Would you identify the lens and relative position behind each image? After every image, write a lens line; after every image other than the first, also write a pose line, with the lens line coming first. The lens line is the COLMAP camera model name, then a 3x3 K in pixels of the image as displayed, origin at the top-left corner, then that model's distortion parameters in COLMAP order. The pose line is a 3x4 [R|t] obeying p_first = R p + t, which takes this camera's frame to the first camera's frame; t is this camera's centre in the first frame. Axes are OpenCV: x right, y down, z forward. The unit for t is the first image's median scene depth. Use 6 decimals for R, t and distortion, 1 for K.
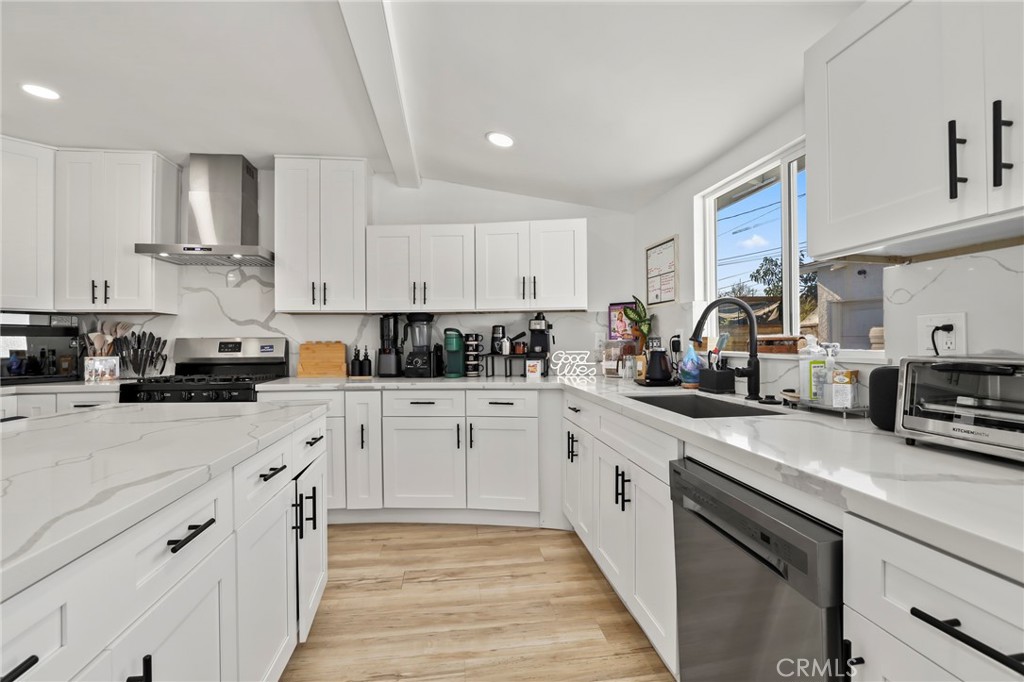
lens RADIAL K [[473.2, 0, 518.2], [0, 473.2, 344.1], [0, 0, 1]] dist [-0.001363, 0.000837]
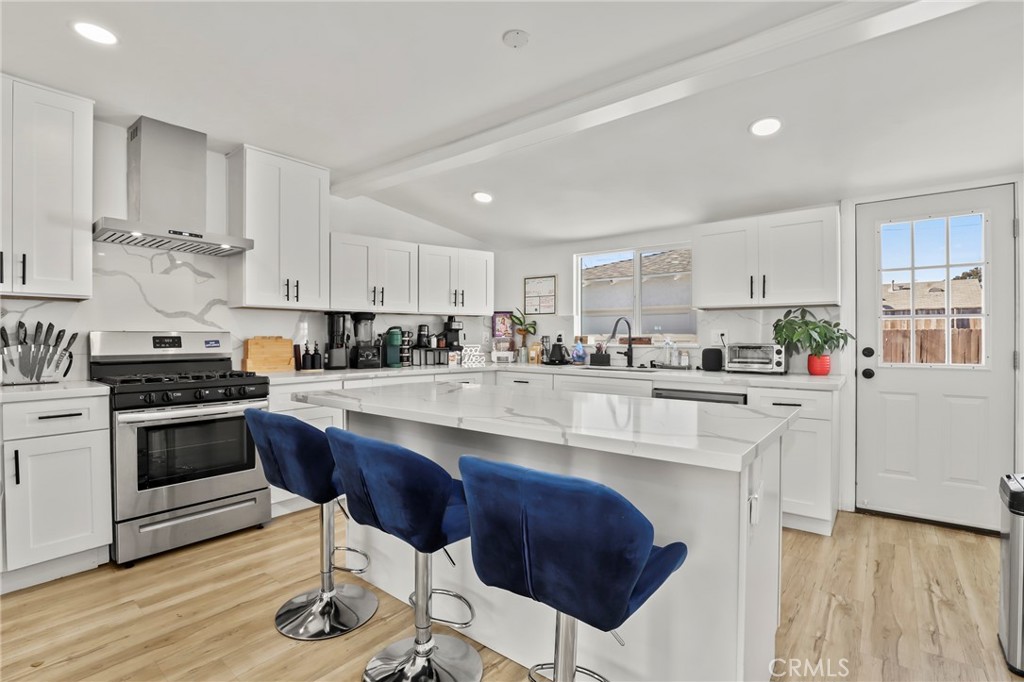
lens RADIAL K [[473.2, 0, 519.8], [0, 473.2, 338.2], [0, 0, 1]] dist [-0.001363, 0.000837]
pose [[0.722826, 0.005205, 0.691010, -0.745892], [-0.002654, 0.999985, -0.004755, 0.001553], [-0.691025, 0.001603, 0.722829, -0.092530]]
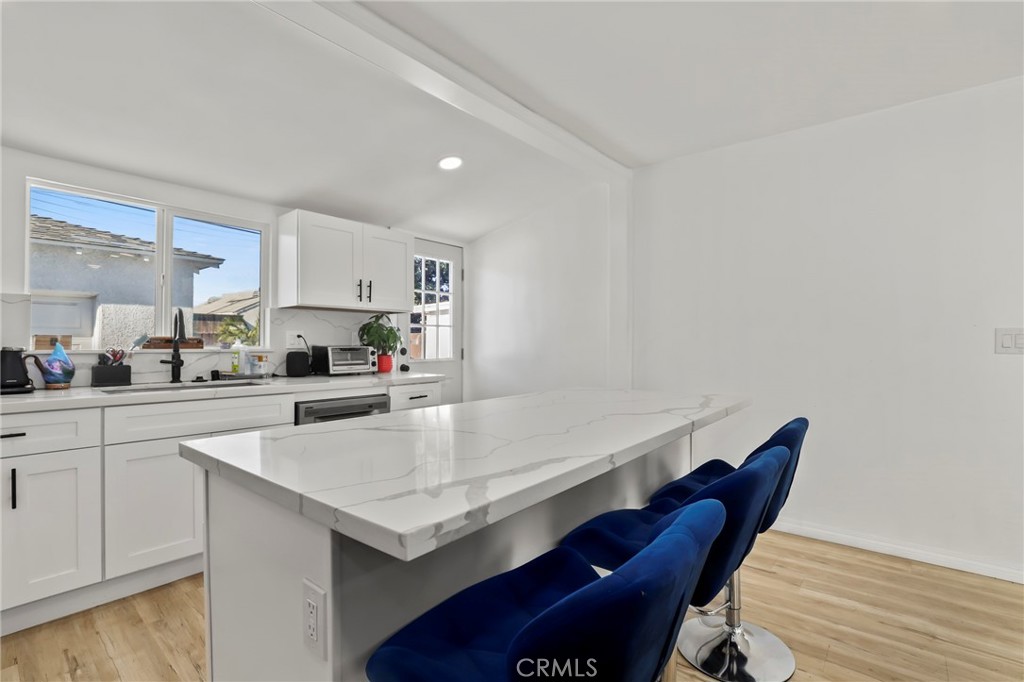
lens RADIAL K [[473.2, 0, 507.6], [0, 473.2, 339.8], [0, 0, 1]] dist [-0.001363, 0.000837]
pose [[-0.656327, 0.004206, 0.754465, -0.687841], [0.000279, 0.999986, -0.005331, -0.000052], [-0.754477, -0.003289, -0.656319, 0.689708]]
